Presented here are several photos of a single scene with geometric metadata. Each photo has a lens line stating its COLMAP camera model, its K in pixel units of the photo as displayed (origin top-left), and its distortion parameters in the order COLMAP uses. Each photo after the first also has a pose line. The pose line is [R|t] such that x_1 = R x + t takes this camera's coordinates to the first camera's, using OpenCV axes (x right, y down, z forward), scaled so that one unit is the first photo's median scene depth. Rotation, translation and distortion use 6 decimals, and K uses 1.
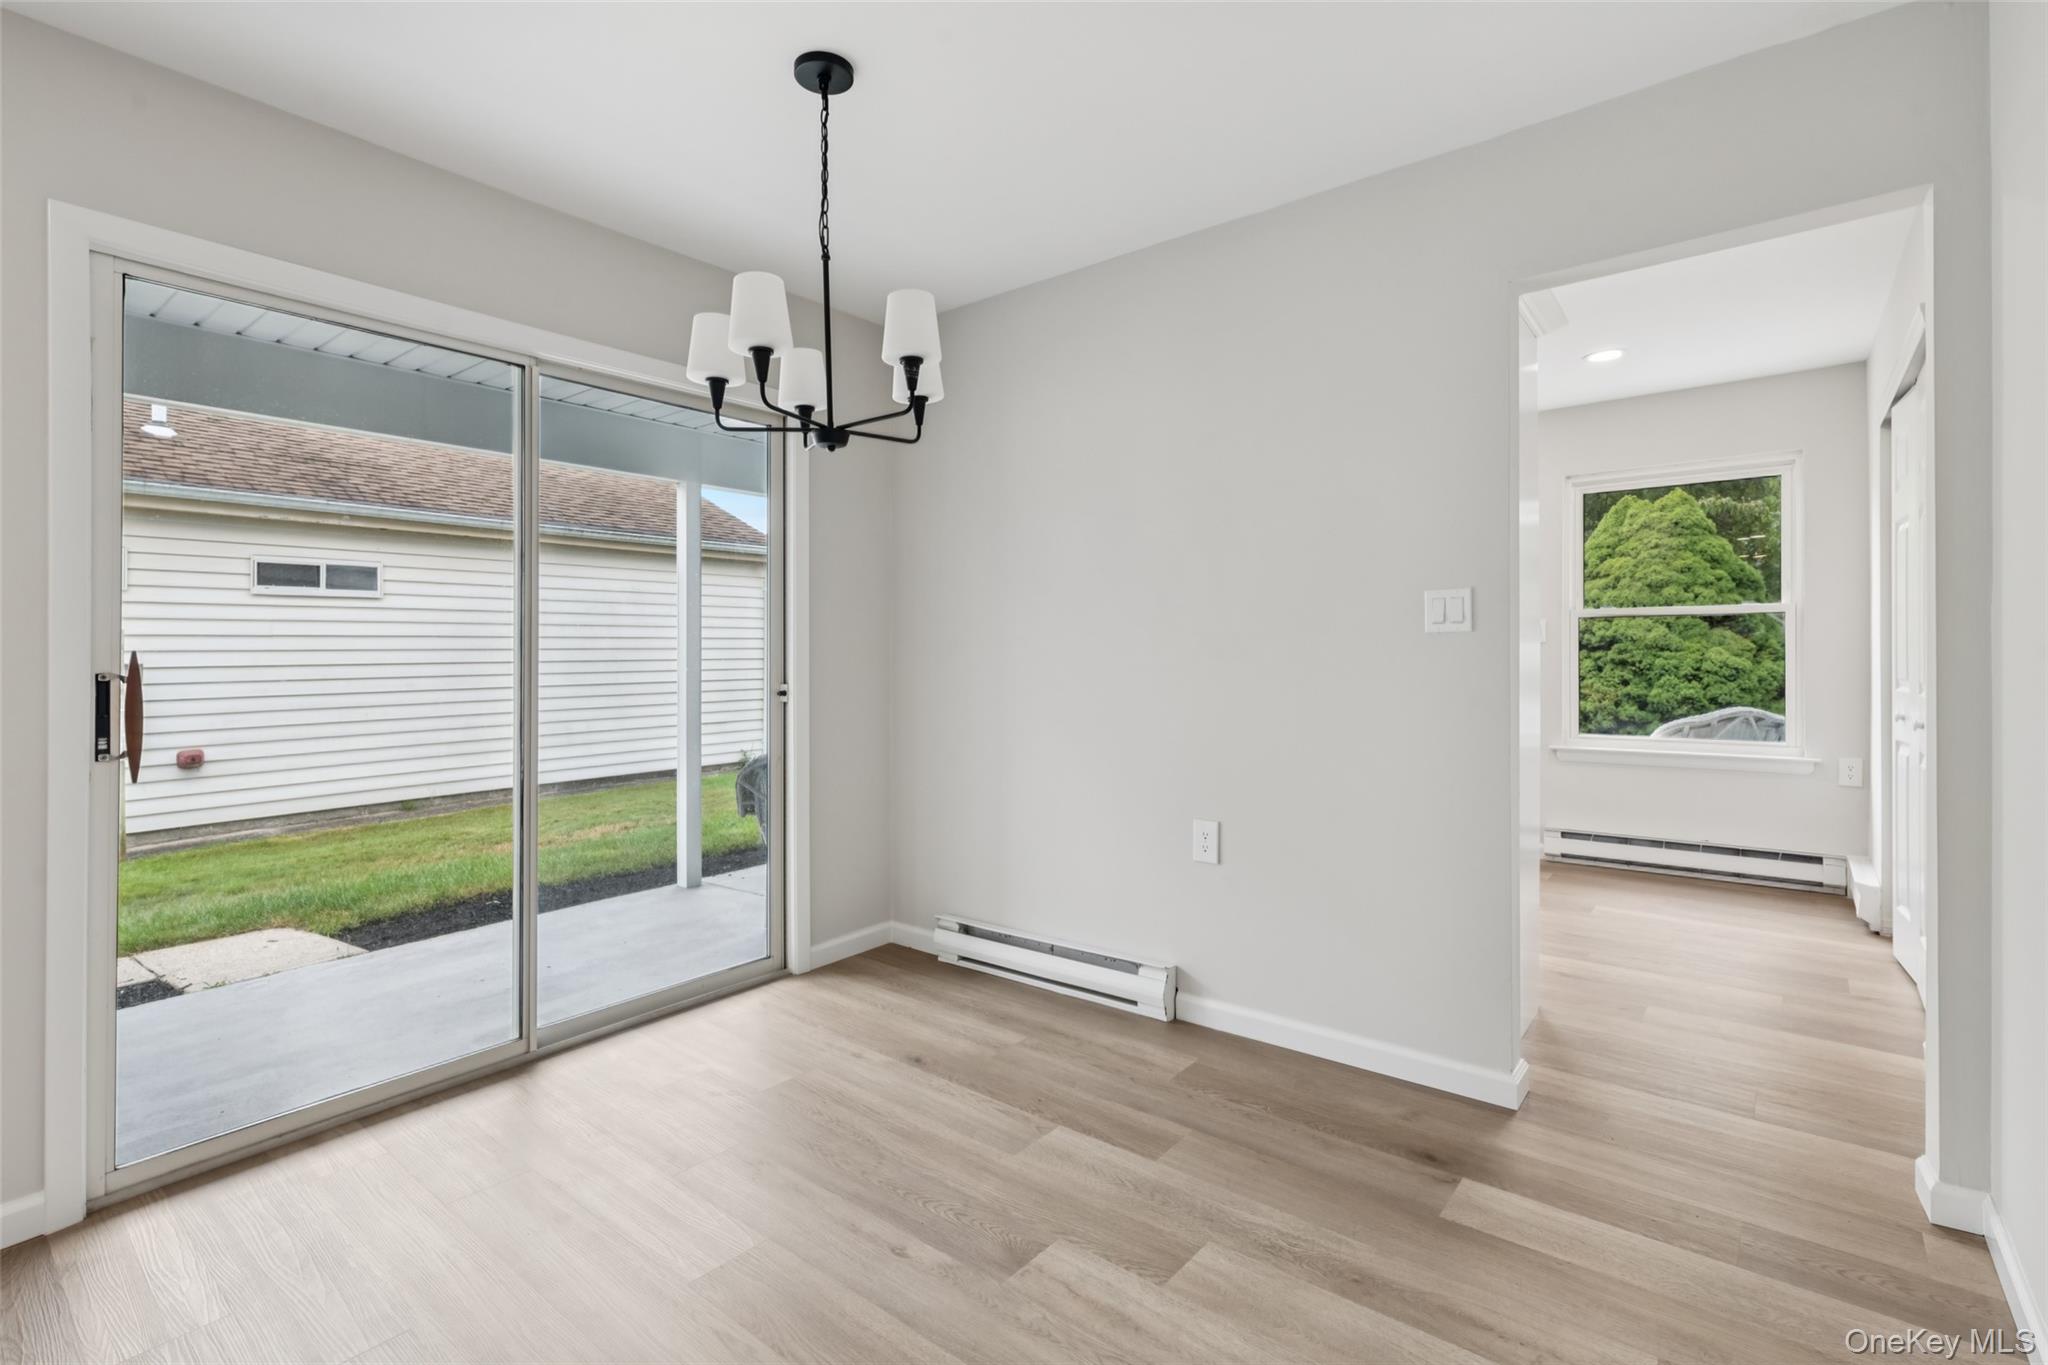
lens RADIAL K [[948.2, 0, 1030.9], [0, 948.2, 658.9], [0, 0, 1]] dist [0.001234, -0.000257]
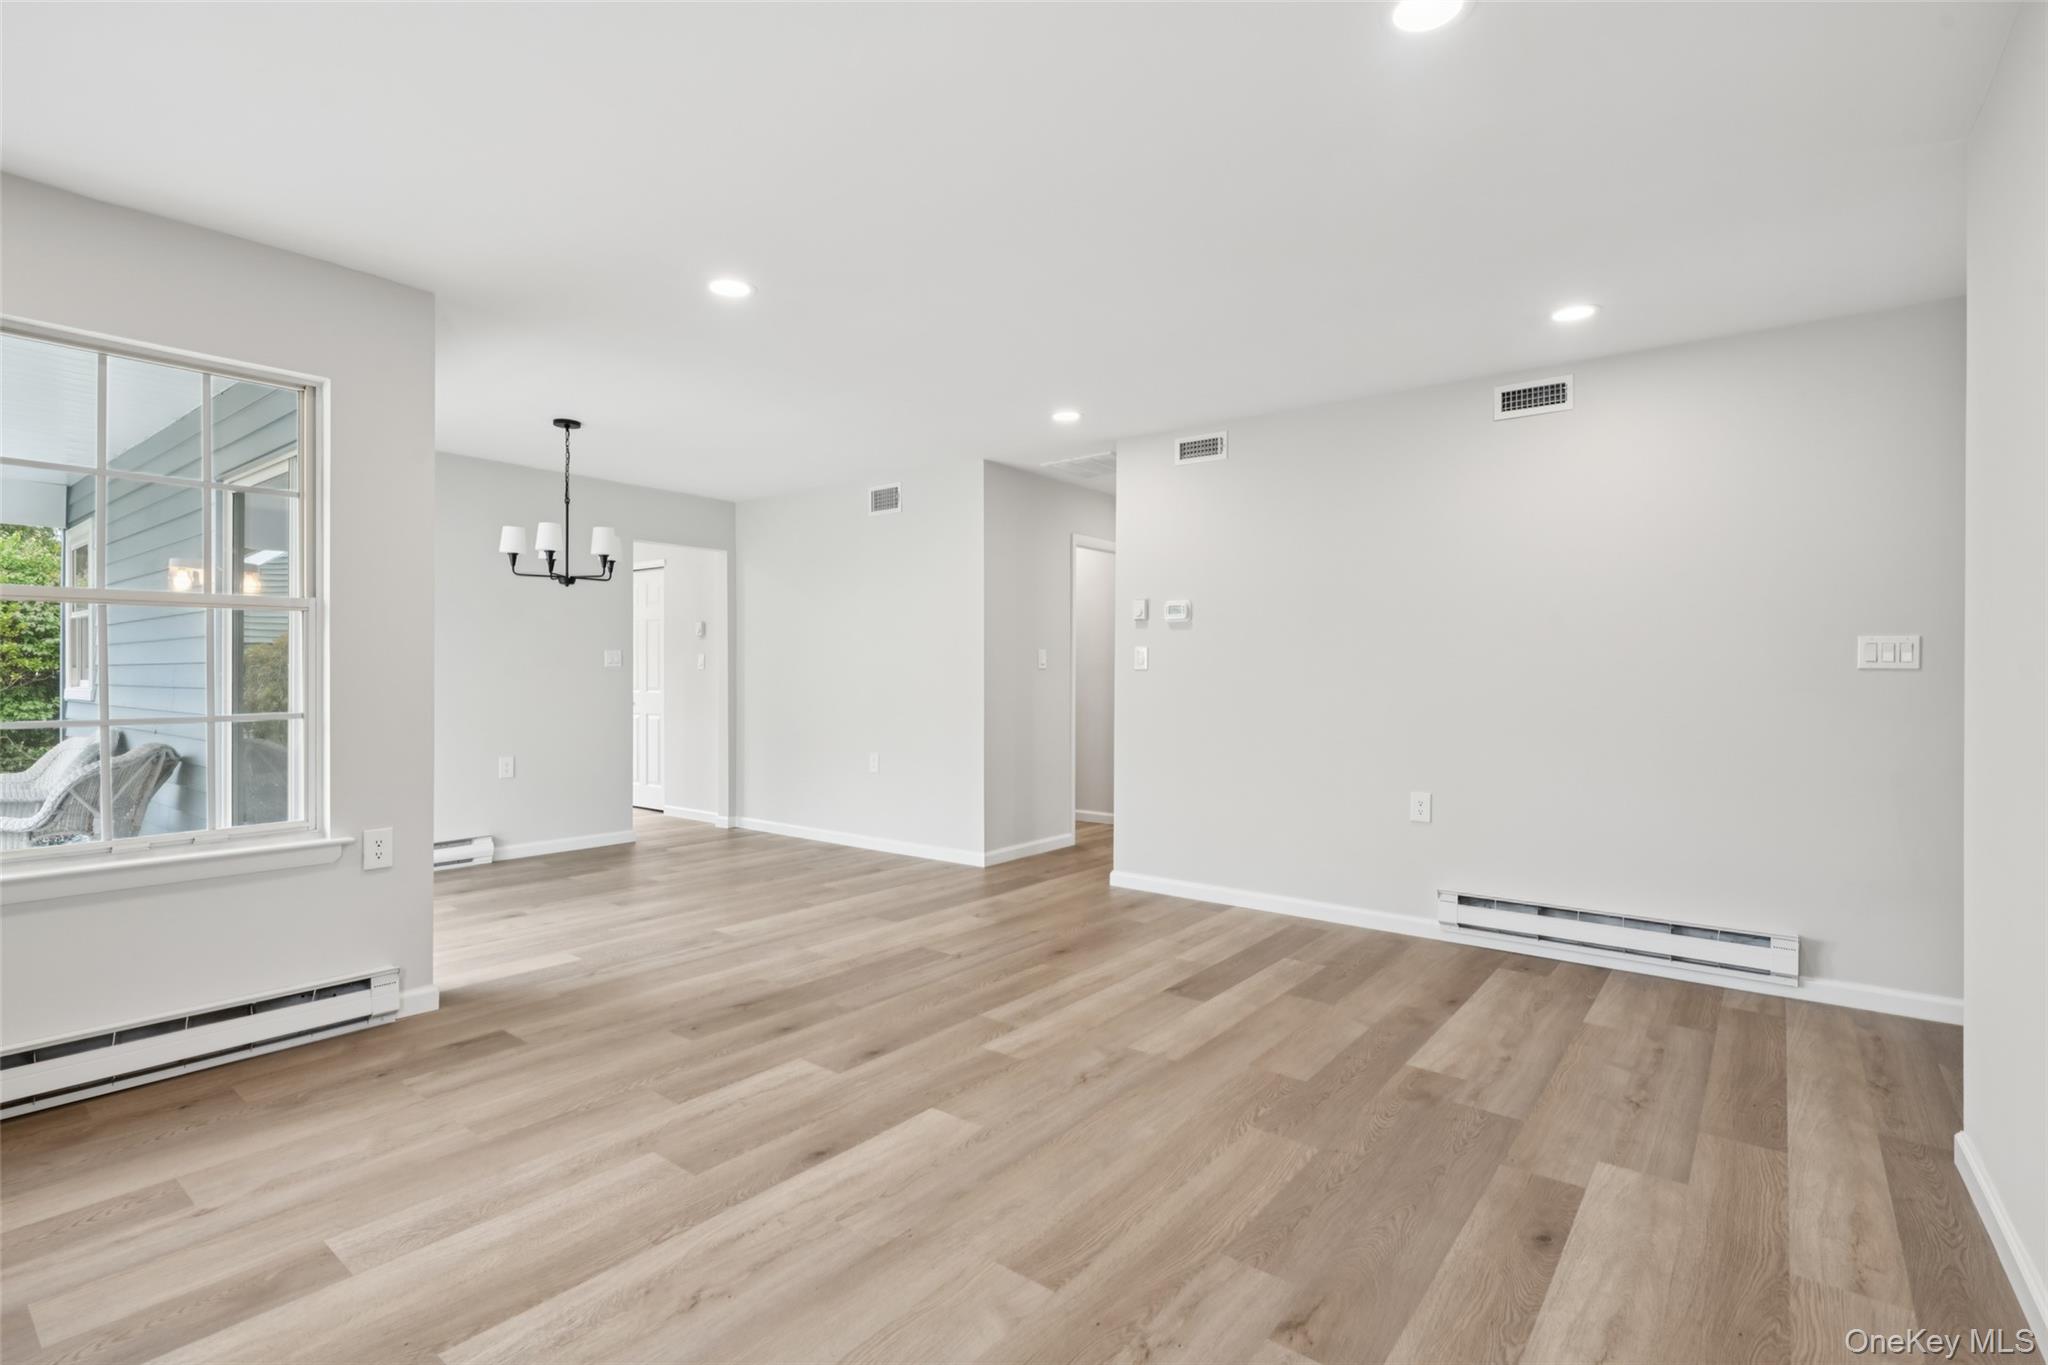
lens RADIAL K [[949.5, 0, 1020.8], [0, 949.5, 673.3], [0, 0, 1]] dist [-0.001671, -0.000301]
pose [[-0.015595, 0.010420, 0.999824, -1.322995], [-0.001034, 0.999945, -0.010437, 0.009015], [-0.999878, -0.001197, -0.015583, -0.039826]]
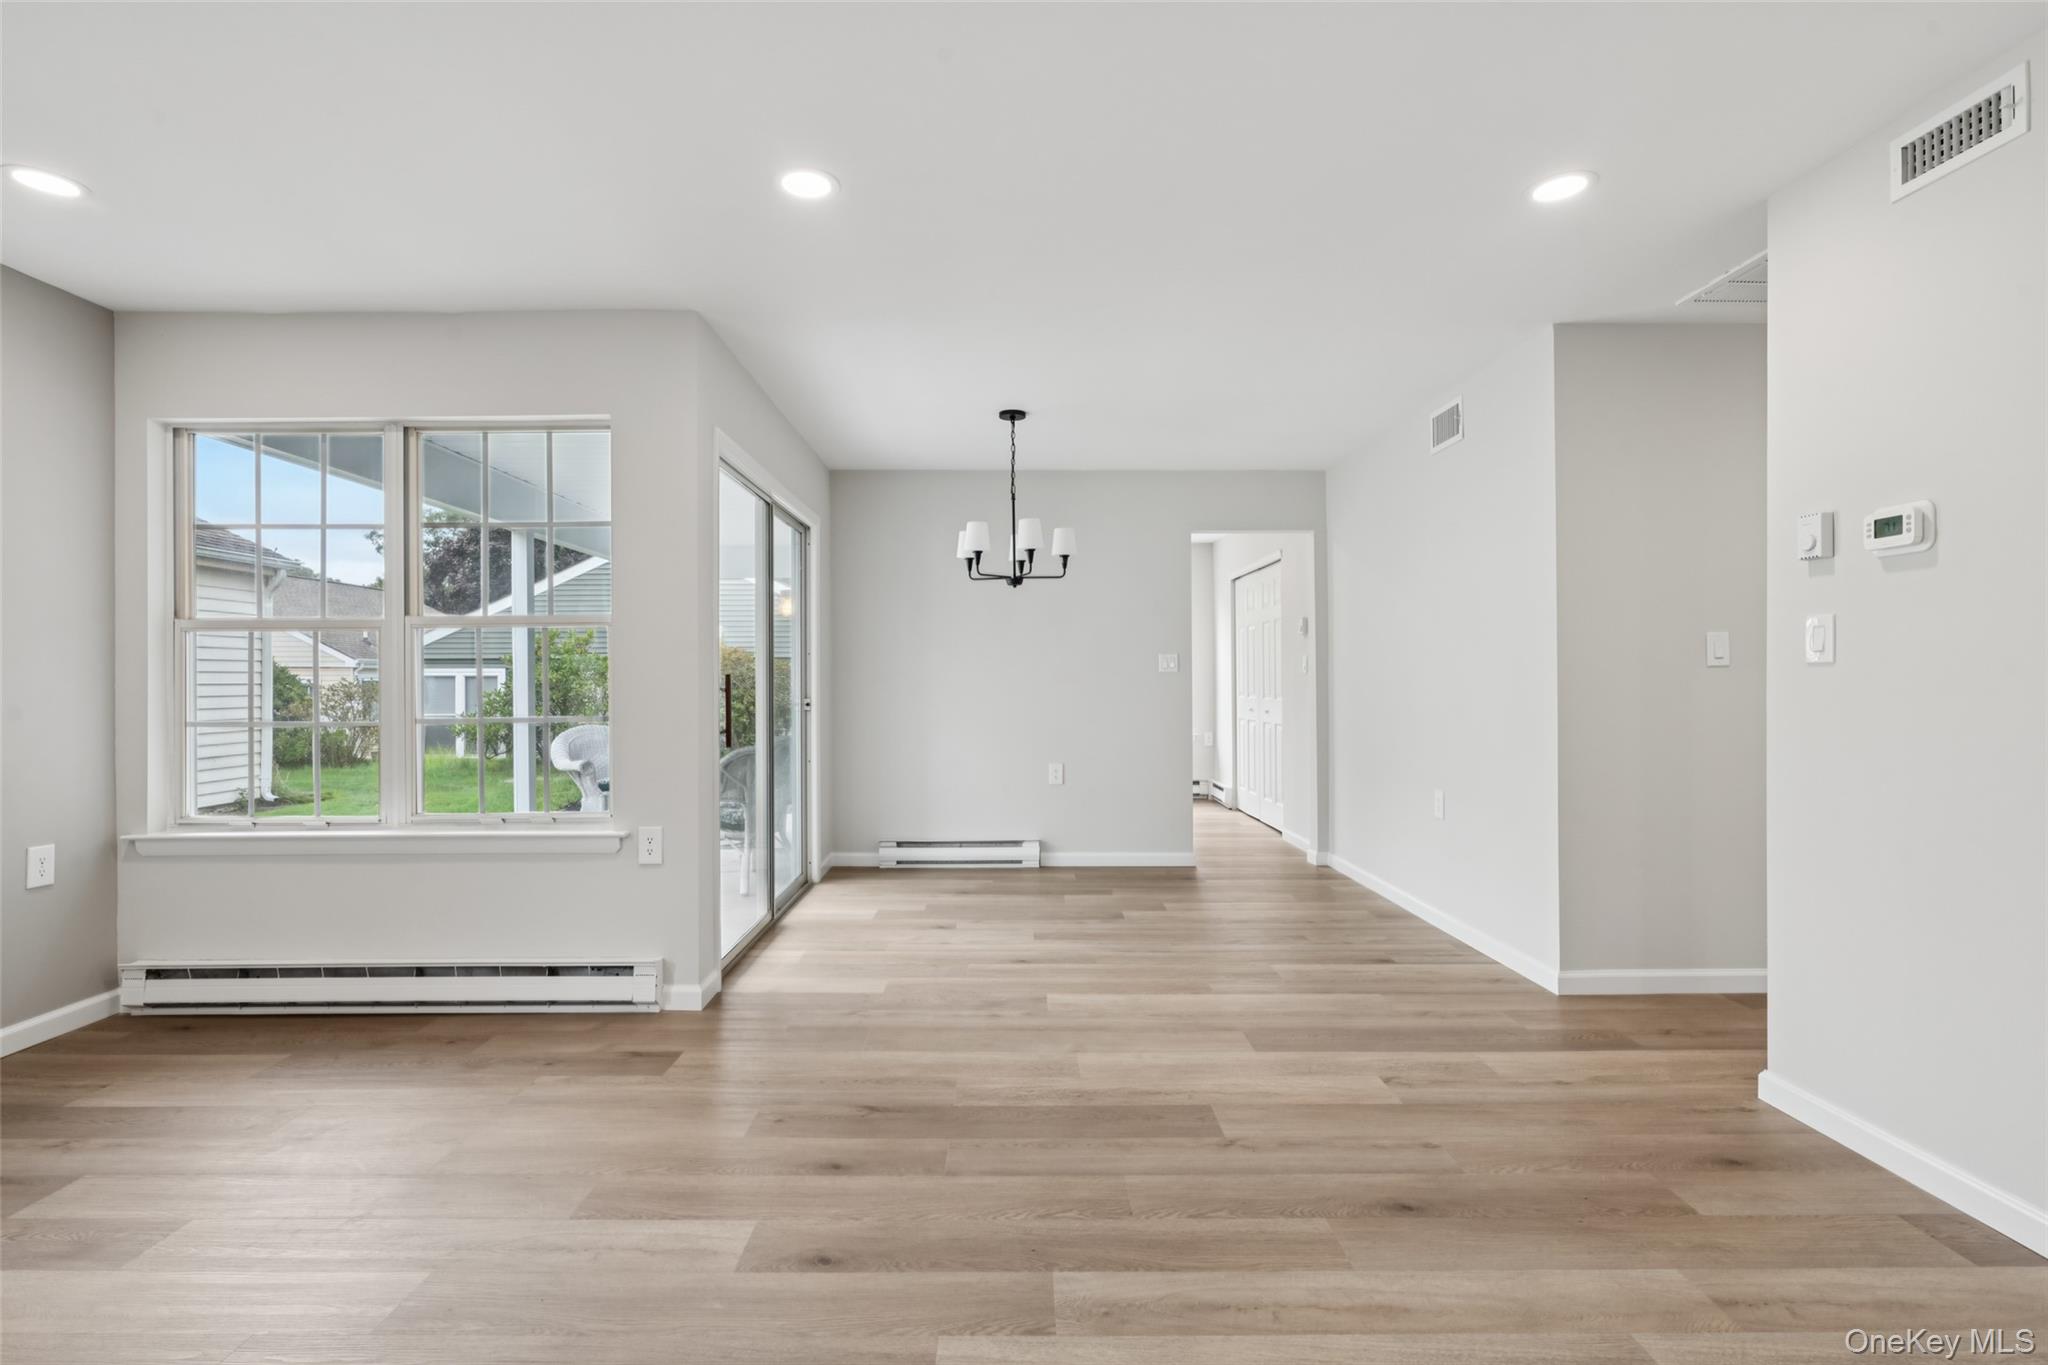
lens RADIAL K [[949.5, 0, 1020.8], [0, 949.5, 673.3], [0, 0, 1]] dist [-0.001671, -0.000301]
pose [[0.773920, 0.010590, 0.633195, -0.823129], [-0.001292, 0.999885, -0.015143, 0.007054], [-0.633282, 0.010902, 0.773844, -0.365715]]
